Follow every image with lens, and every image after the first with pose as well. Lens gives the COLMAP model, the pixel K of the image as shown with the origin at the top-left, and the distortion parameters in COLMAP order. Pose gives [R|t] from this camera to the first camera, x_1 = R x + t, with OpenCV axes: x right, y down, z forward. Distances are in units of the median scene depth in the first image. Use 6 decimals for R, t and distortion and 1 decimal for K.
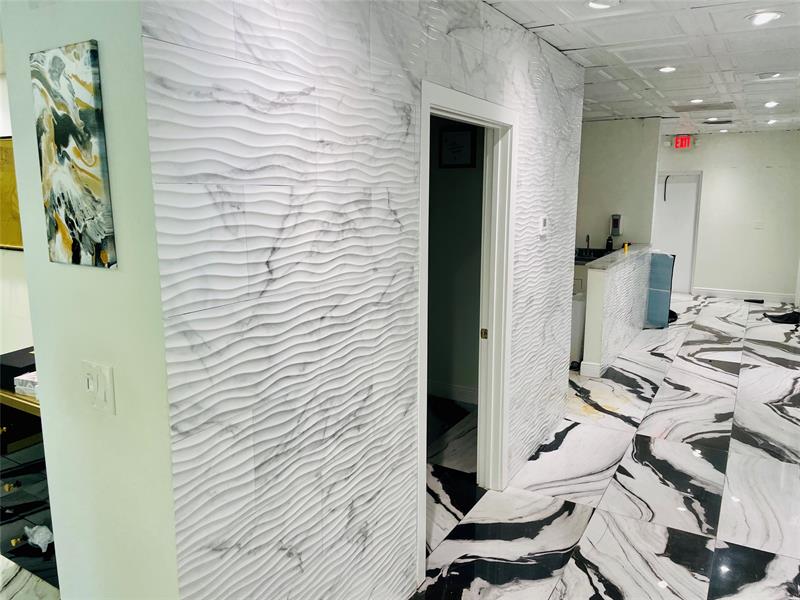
lens RADIAL K [[595.5, 0, 395.8], [0, 595.5, 291.3], [0, 0, 1]] dist [0.005863, -0.029074]
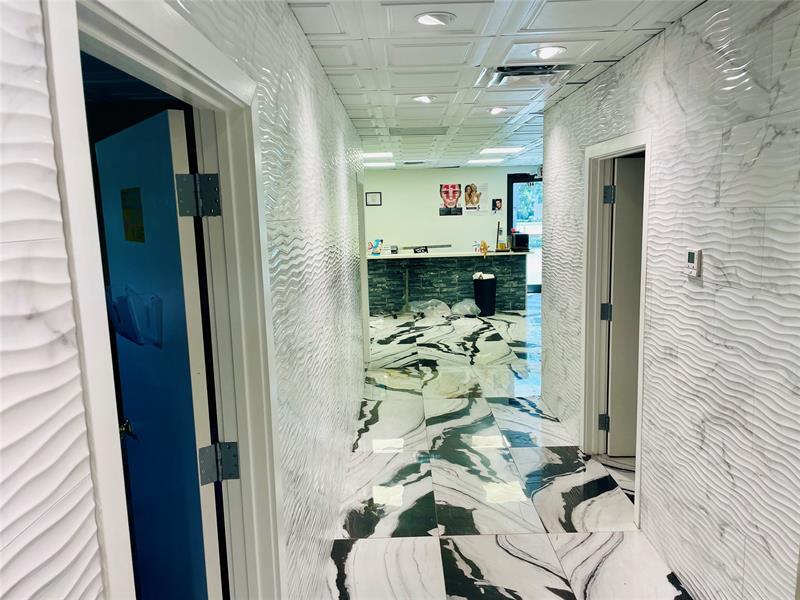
lens RADIAL K [[595.5, 0, 401.9], [0, 595.5, 300.8], [0, 0, 1]] dist [0.005863, -0.029074]
pose [[-0.851191, 0.101710, -0.514906, 1.062054], [-0.064518, 0.953327, 0.294967, -0.293811], [0.520875, 0.284294, -0.804901, 1.638403]]
